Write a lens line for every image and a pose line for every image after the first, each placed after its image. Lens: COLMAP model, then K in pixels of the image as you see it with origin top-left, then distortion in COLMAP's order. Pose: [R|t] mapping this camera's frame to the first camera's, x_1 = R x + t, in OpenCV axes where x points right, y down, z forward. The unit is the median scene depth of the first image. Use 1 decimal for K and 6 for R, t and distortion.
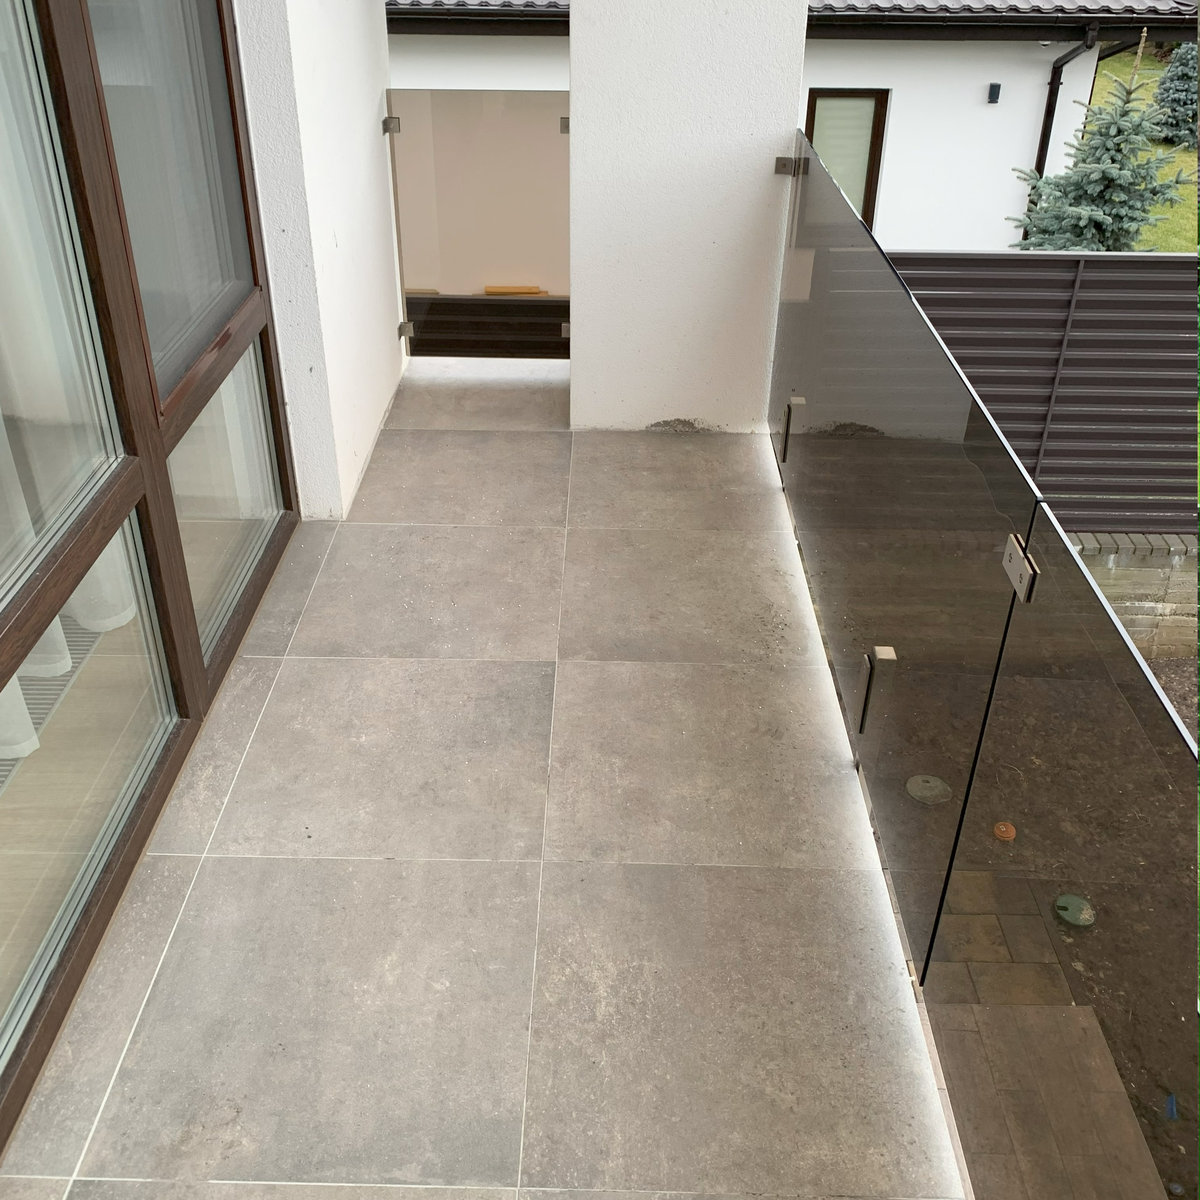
lens RADIAL K [[1219.7, 0, 598.7], [0, 1219.7, 600.0], [0, 0, 1]] dist [-0.014015, 0.000000]
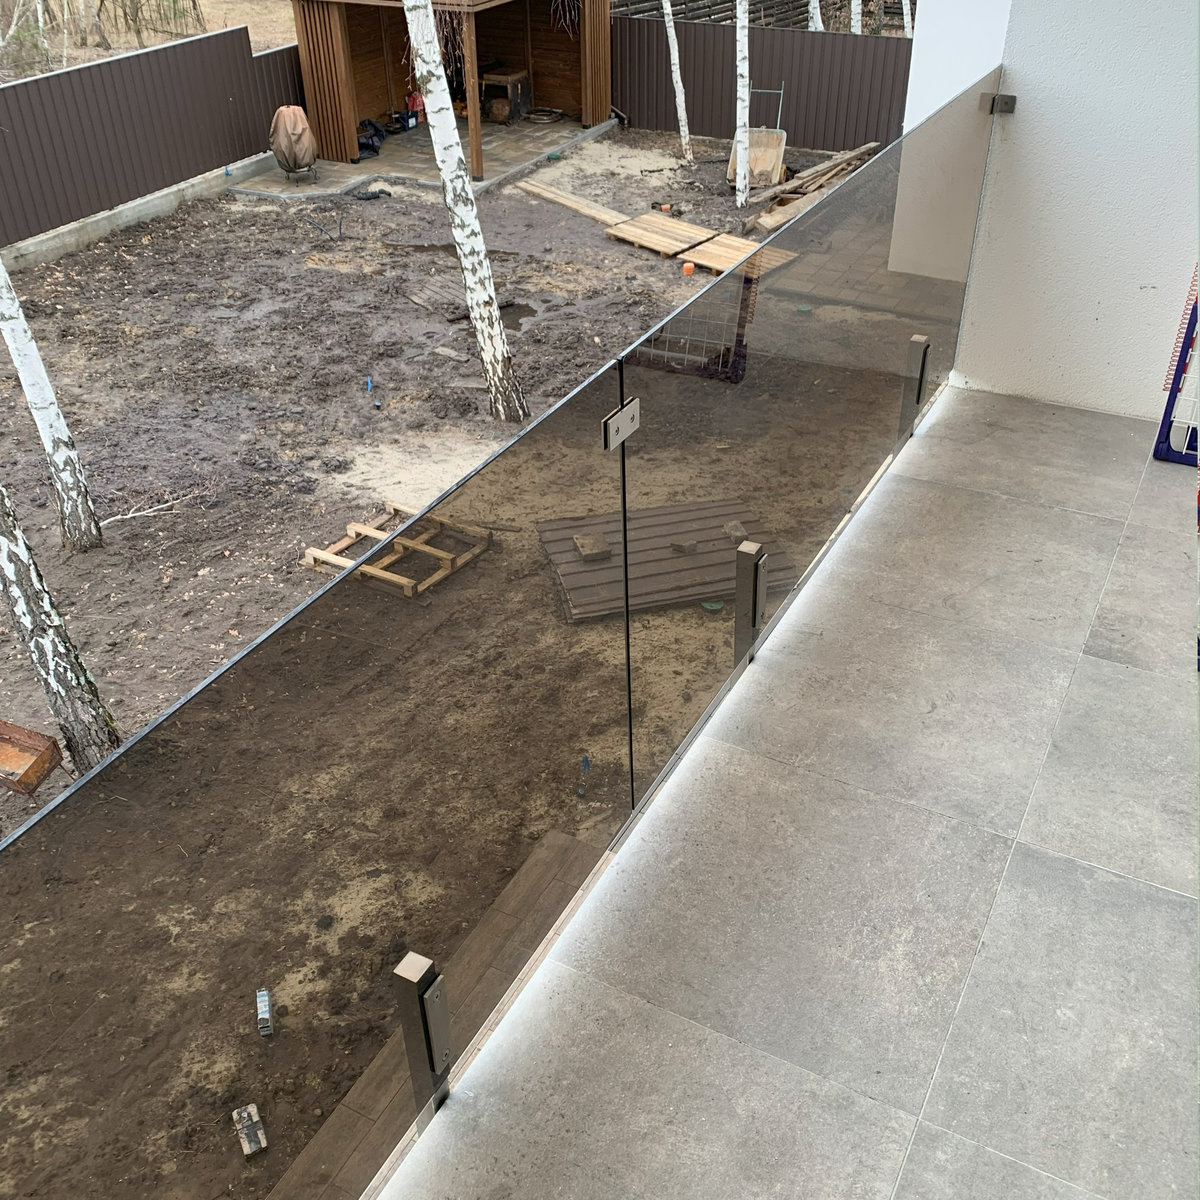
lens RADIAL K [[1219.7, 0, 599.9], [0, 1219.7, 600.2], [0, 0, 1]] dist [-0.014015, 0.000000]
pose [[-0.890149, -0.254578, 0.377922, -0.083602], [0.251660, 0.416753, 0.873490, -0.741168], [-0.379871, 0.872644, -0.306905, 1.164997]]
